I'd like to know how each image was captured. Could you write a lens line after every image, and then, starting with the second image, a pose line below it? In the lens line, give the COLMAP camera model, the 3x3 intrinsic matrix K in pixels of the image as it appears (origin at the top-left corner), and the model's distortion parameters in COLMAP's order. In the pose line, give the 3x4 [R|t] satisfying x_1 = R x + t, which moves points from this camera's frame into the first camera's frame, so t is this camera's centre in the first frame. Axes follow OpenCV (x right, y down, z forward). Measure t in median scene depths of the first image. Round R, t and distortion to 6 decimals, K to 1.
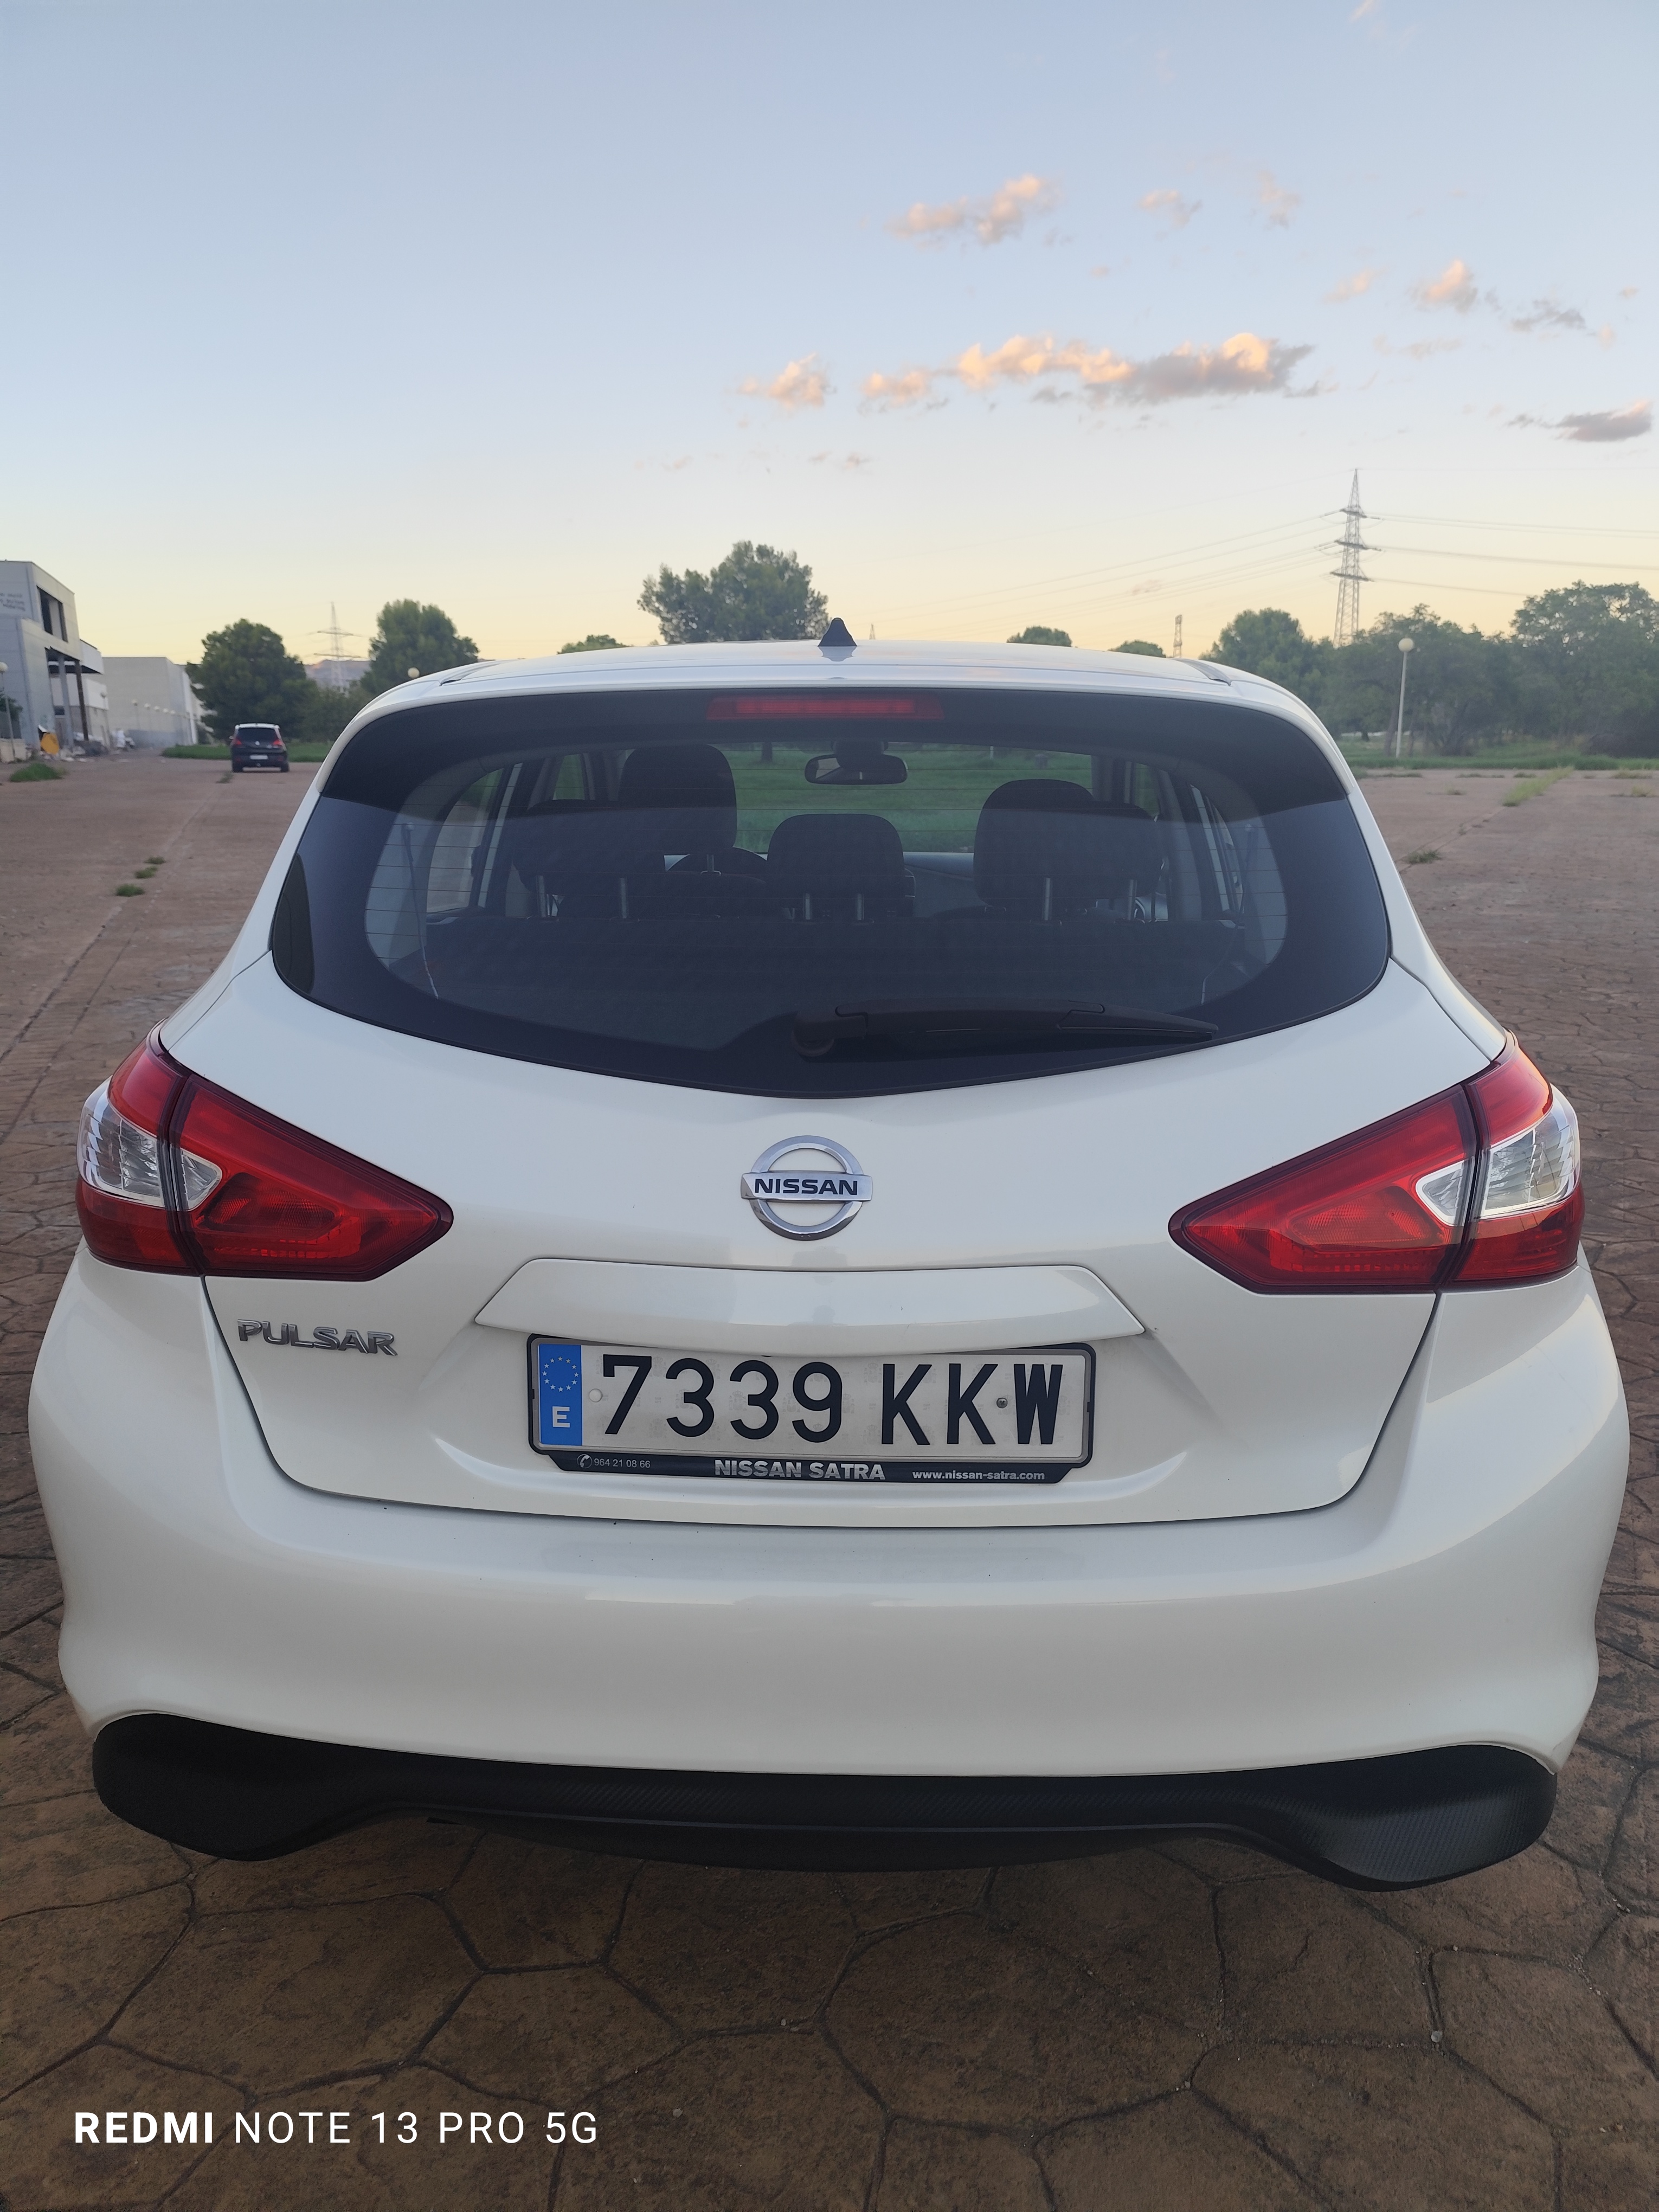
lens RADIAL K [[1513.1, 0, 854.2], [0, 1513.1, 1107.3], [0, 0, 1]] dist [0.027676, -0.043353]
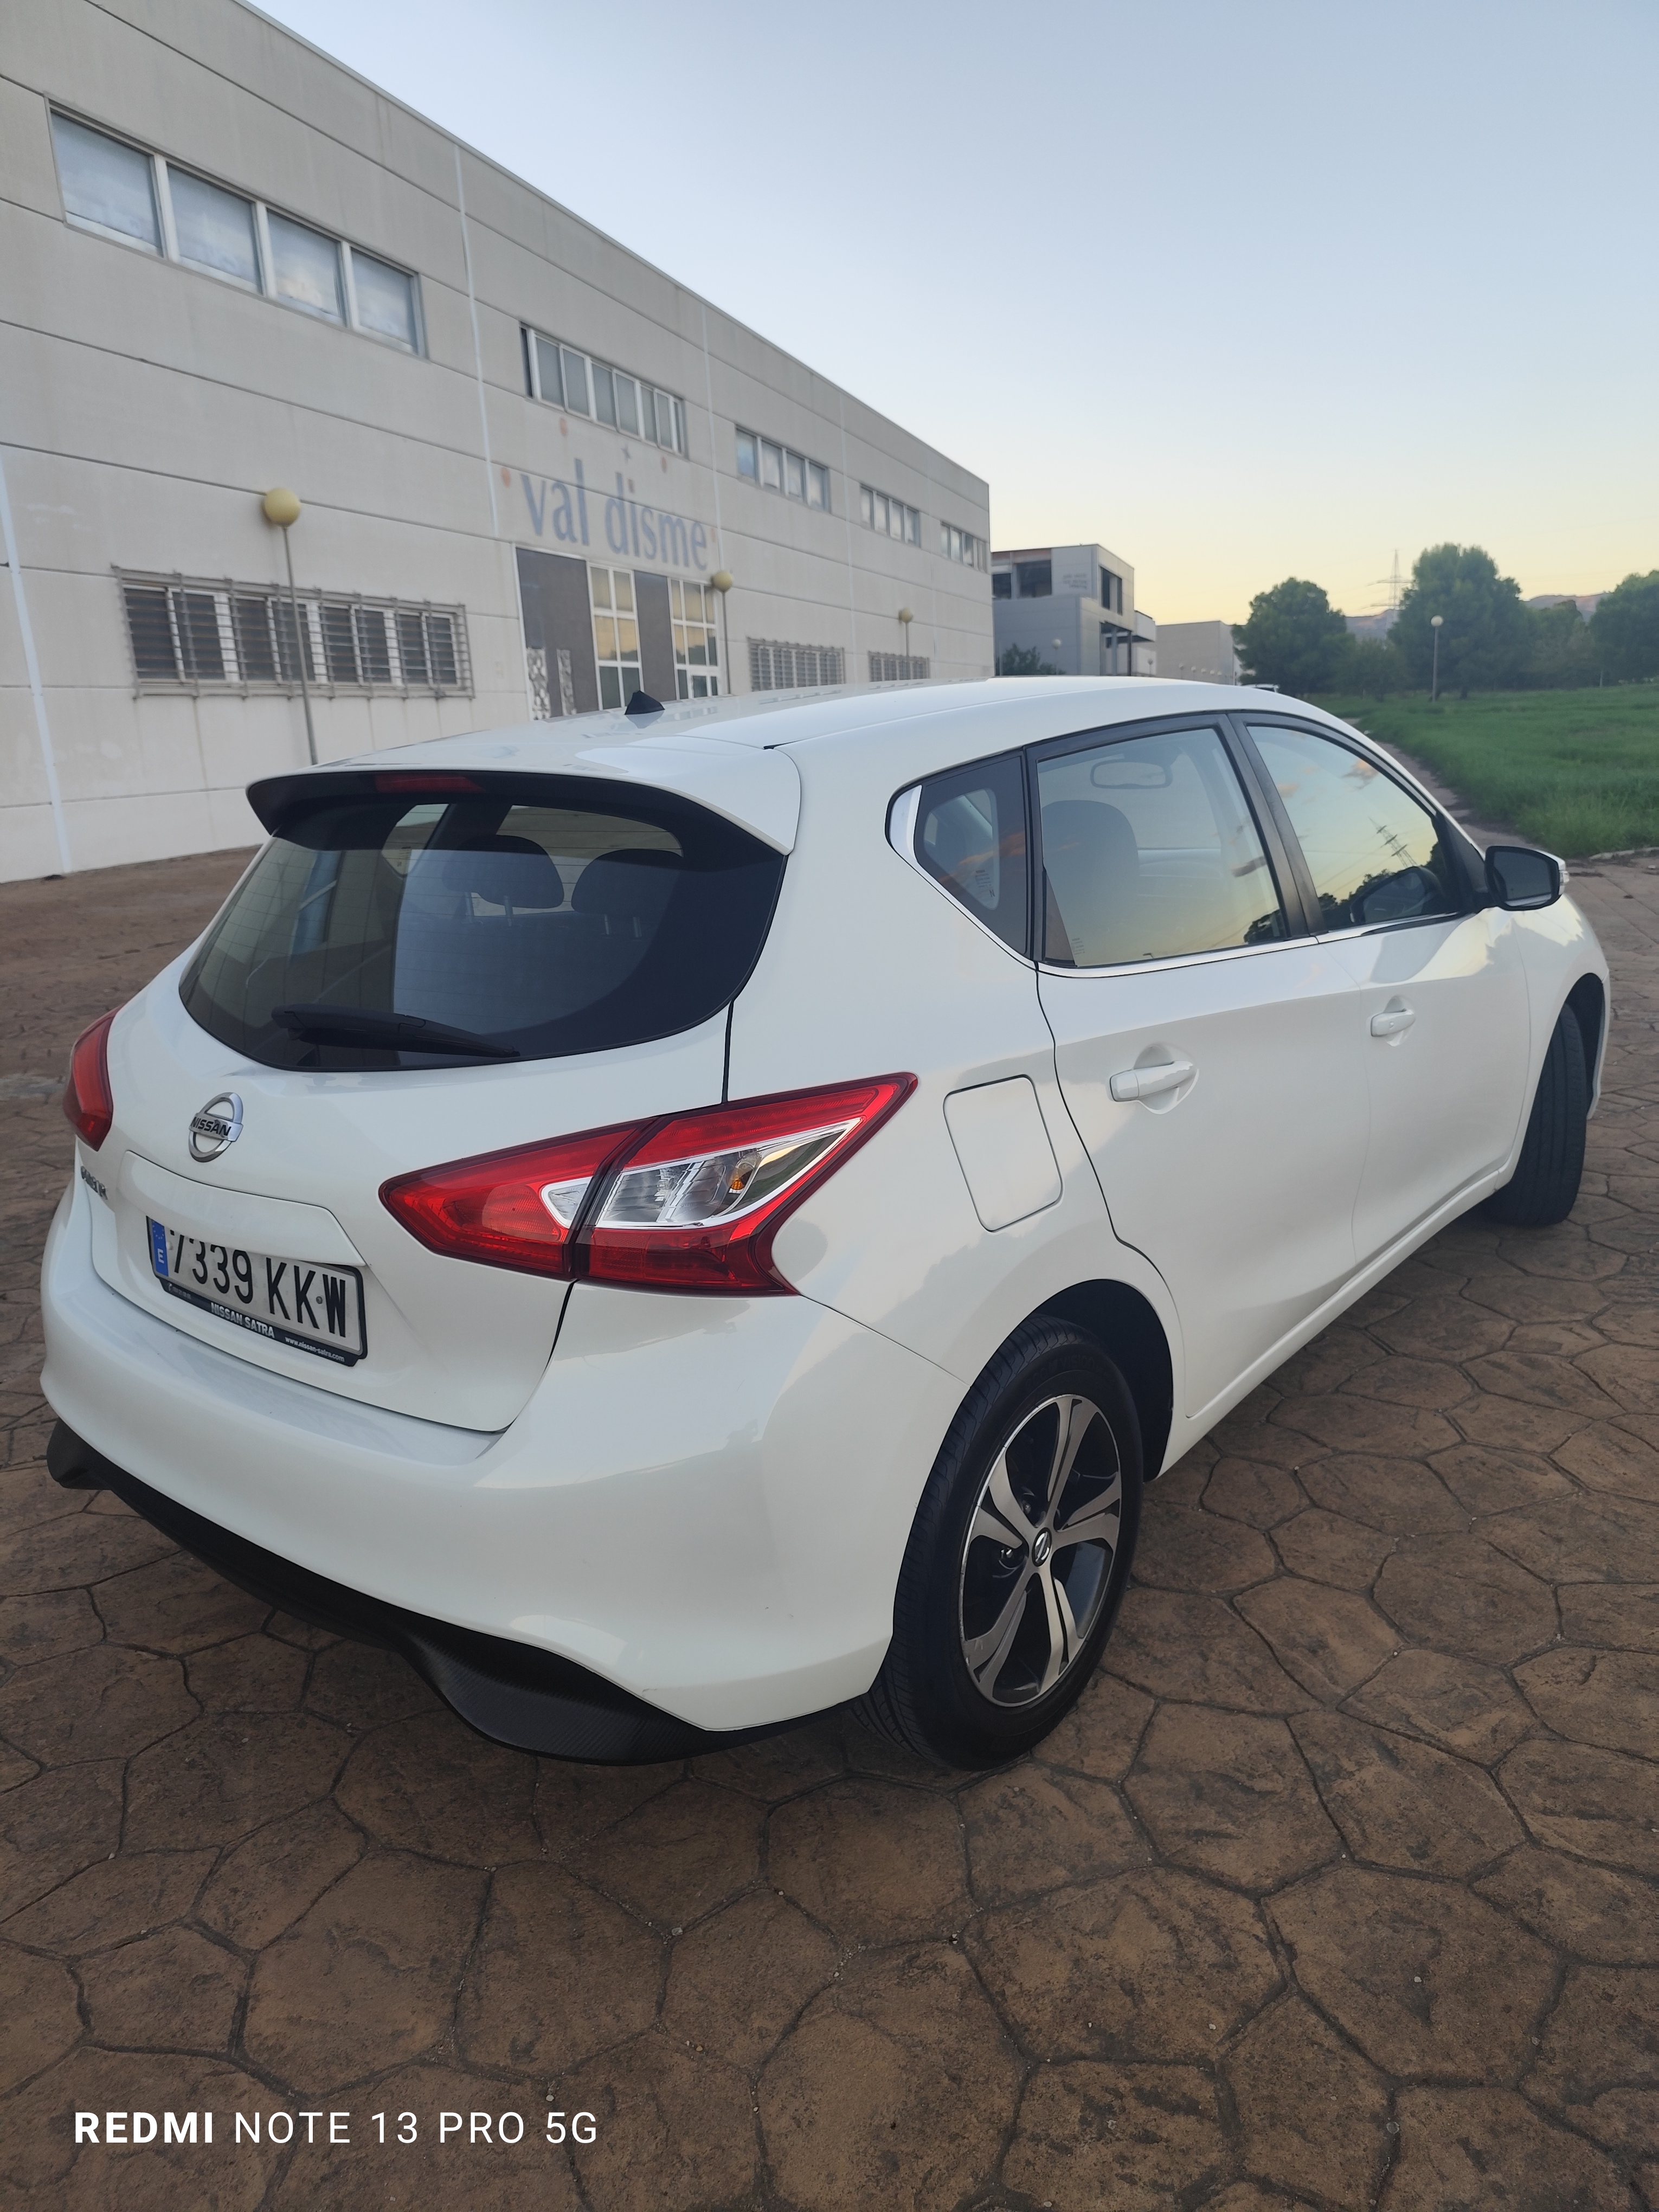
lens RADIAL K [[1513.1, 0, 854.2], [0, 1513.1, 1107.3], [0, 0, 1]] dist [0.027676, -0.043353]
pose [[0.802880, 0.117043, -0.584538, 1.124794], [-0.099762, 0.993089, 0.061822, -0.101644], [0.587734, 0.008679, 0.809008, 0.137961]]
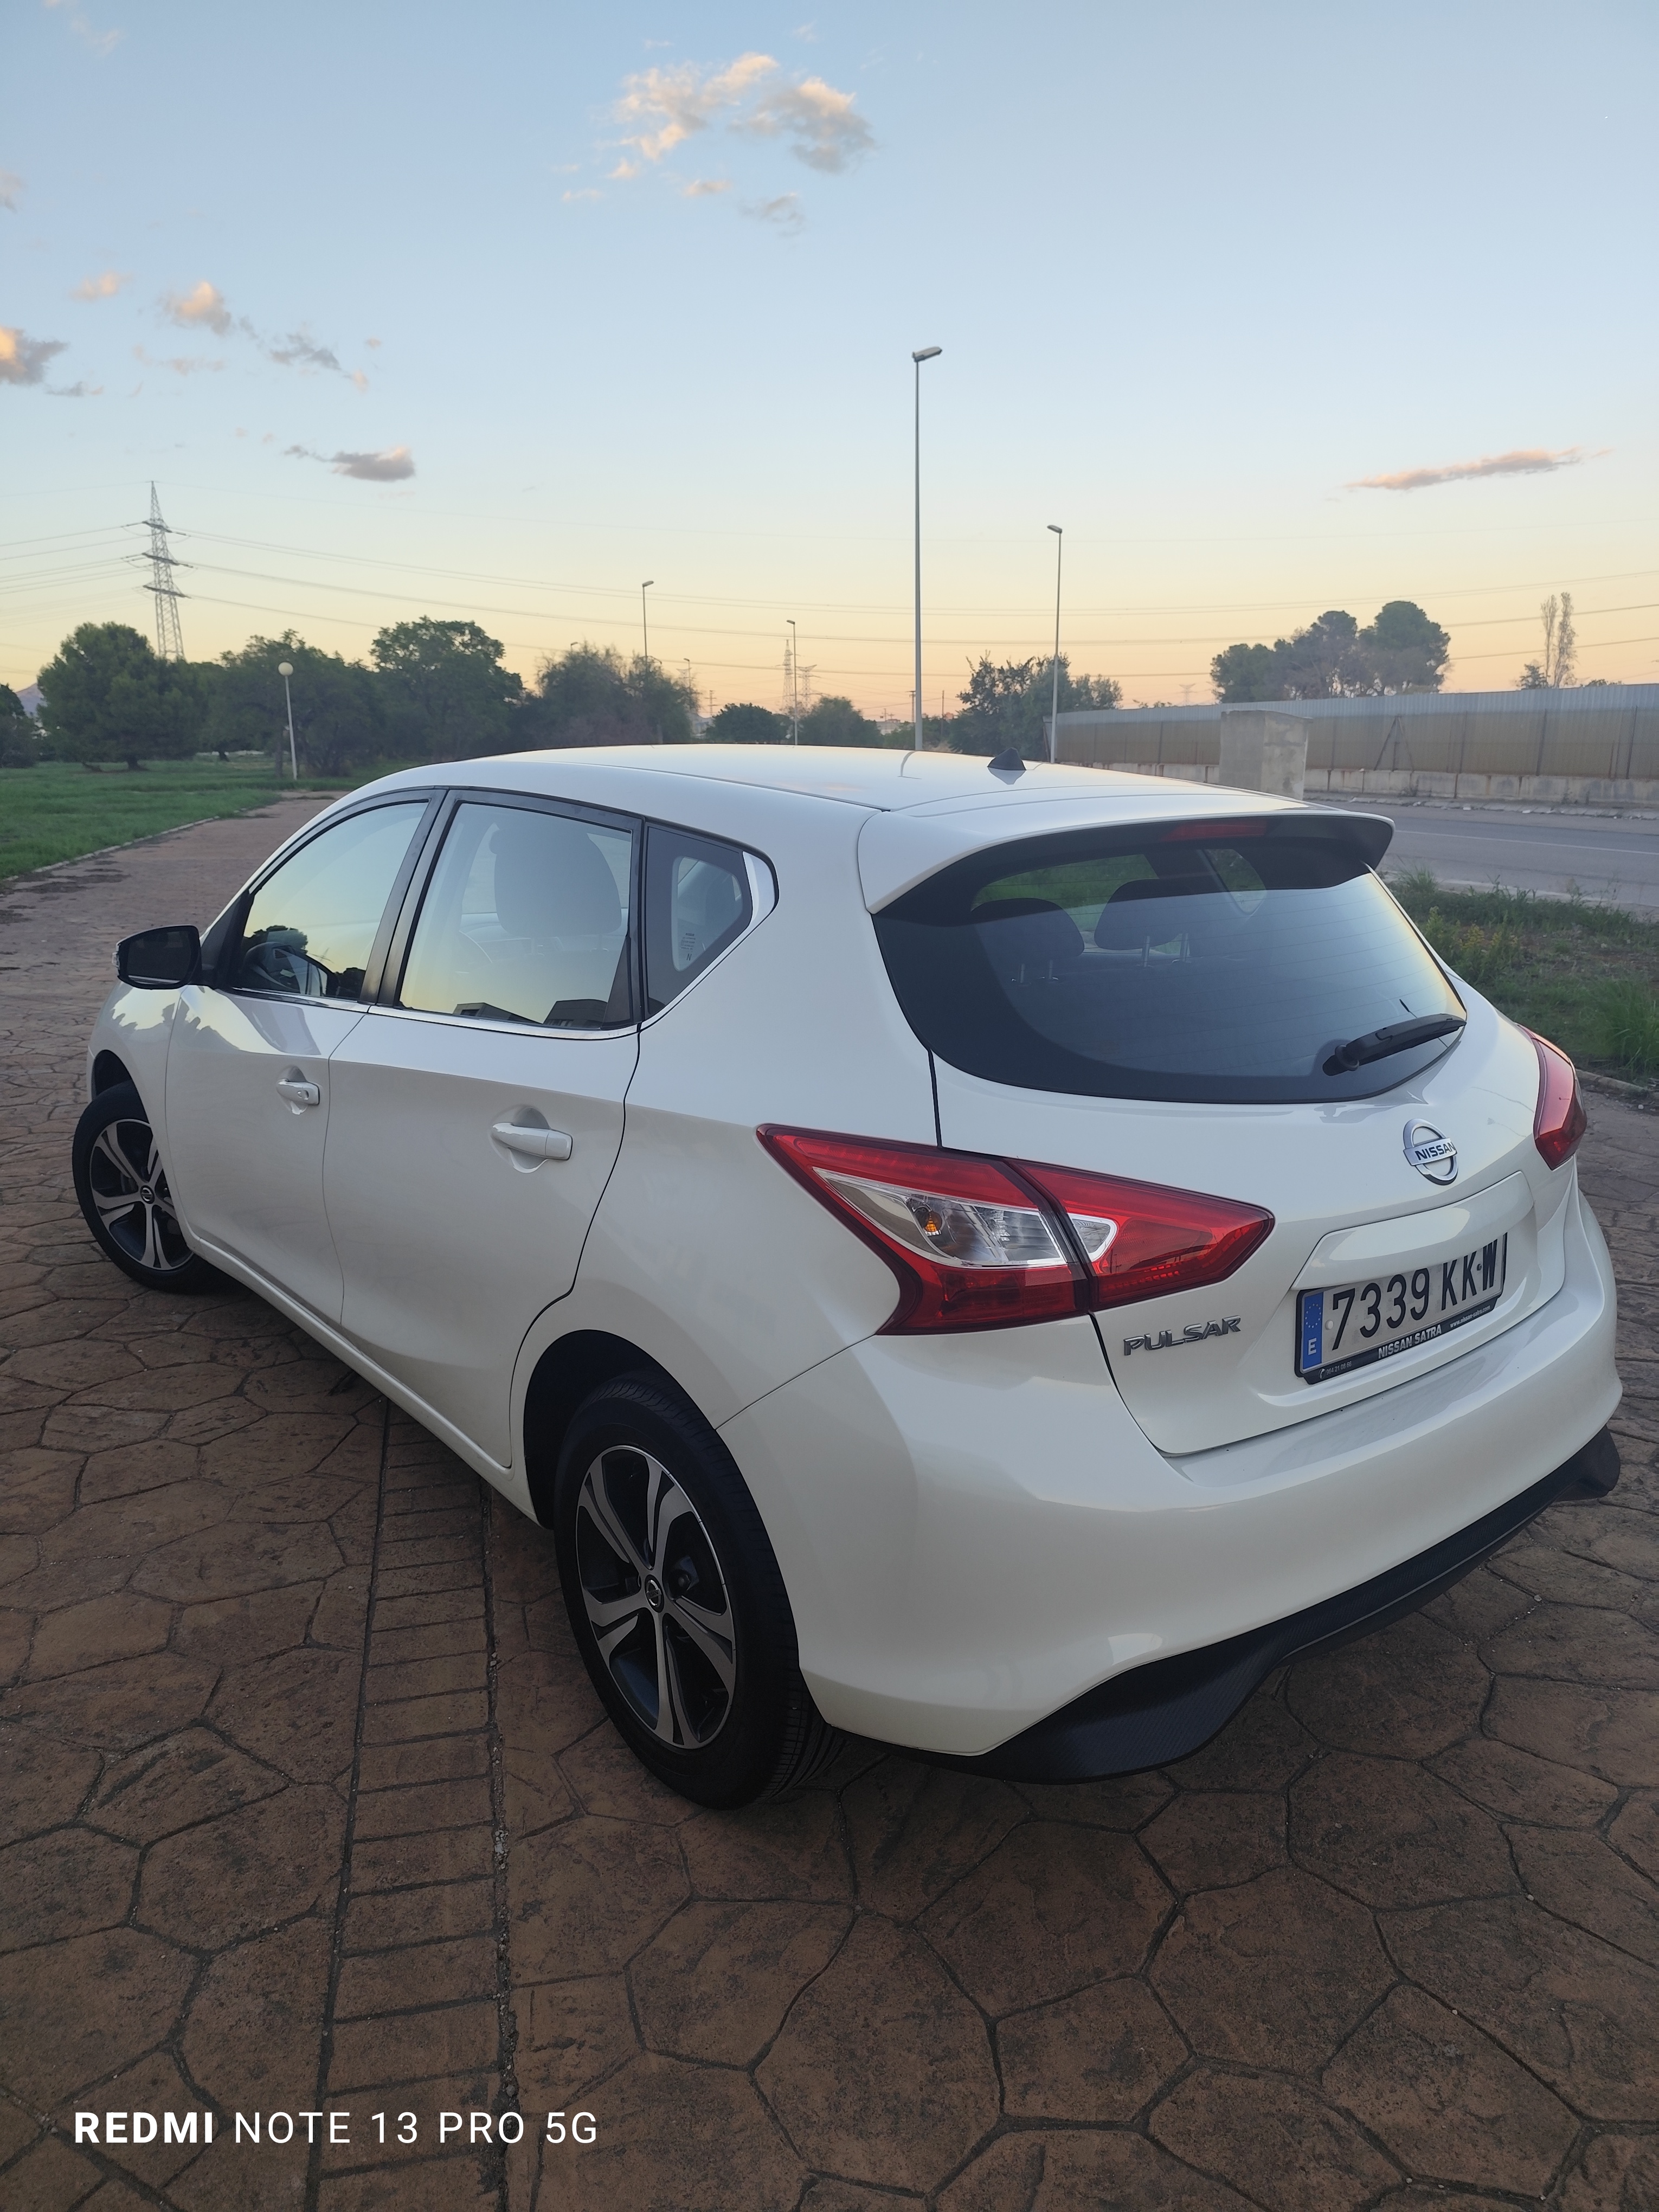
lens RADIAL K [[1494.5, 0, 839.0], [0, 1494.5, 1104.7], [0, 0, 1]] dist [0.031964, -0.039931]
pose [[0.759102, -0.146074, 0.634371, -1.222758], [0.152728, 0.987263, 0.044576, -0.130509], [-0.632802, 0.063048, 0.771742, 0.166166]]
